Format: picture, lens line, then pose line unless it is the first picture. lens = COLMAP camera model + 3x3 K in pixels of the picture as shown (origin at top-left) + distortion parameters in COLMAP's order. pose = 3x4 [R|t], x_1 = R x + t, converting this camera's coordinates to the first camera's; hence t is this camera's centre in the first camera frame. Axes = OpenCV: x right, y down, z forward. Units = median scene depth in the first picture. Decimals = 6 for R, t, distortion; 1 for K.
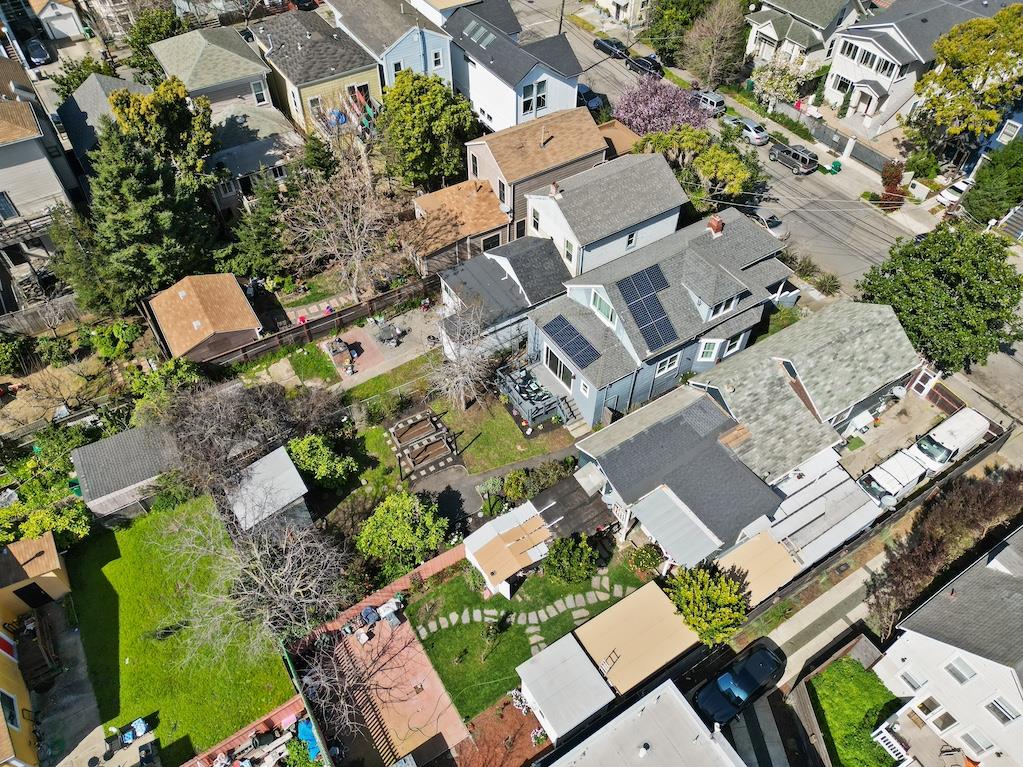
lens RADIAL K [[724.7, 0, 511.5], [0, 724.7, 383.5], [0, 0, 1]] dist [0.009864, 0.002583]
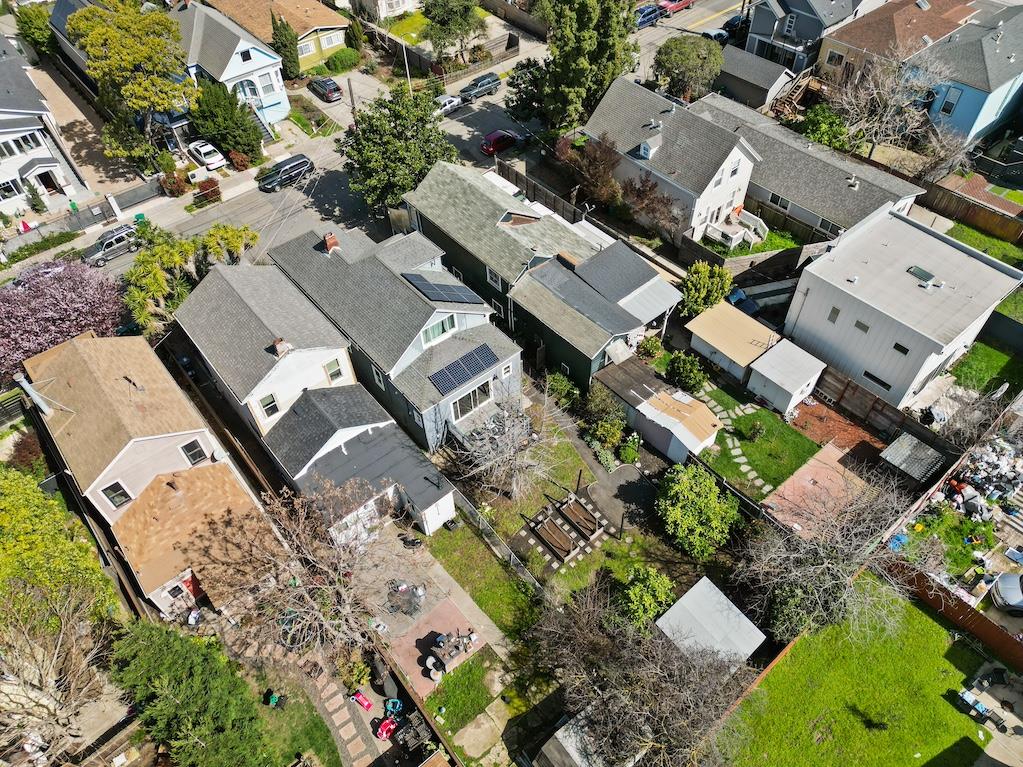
lens RADIAL K [[724.7, 0, 511.5], [0, 724.7, 383.5], [0, 0, 1]] dist [0.009864, 0.002583]
pose [[-0.132714, -0.740194, 0.659166, -0.587505], [0.768341, 0.343293, 0.540188, -0.534940], [-0.626131, 0.578154, 0.523162, 0.474584]]
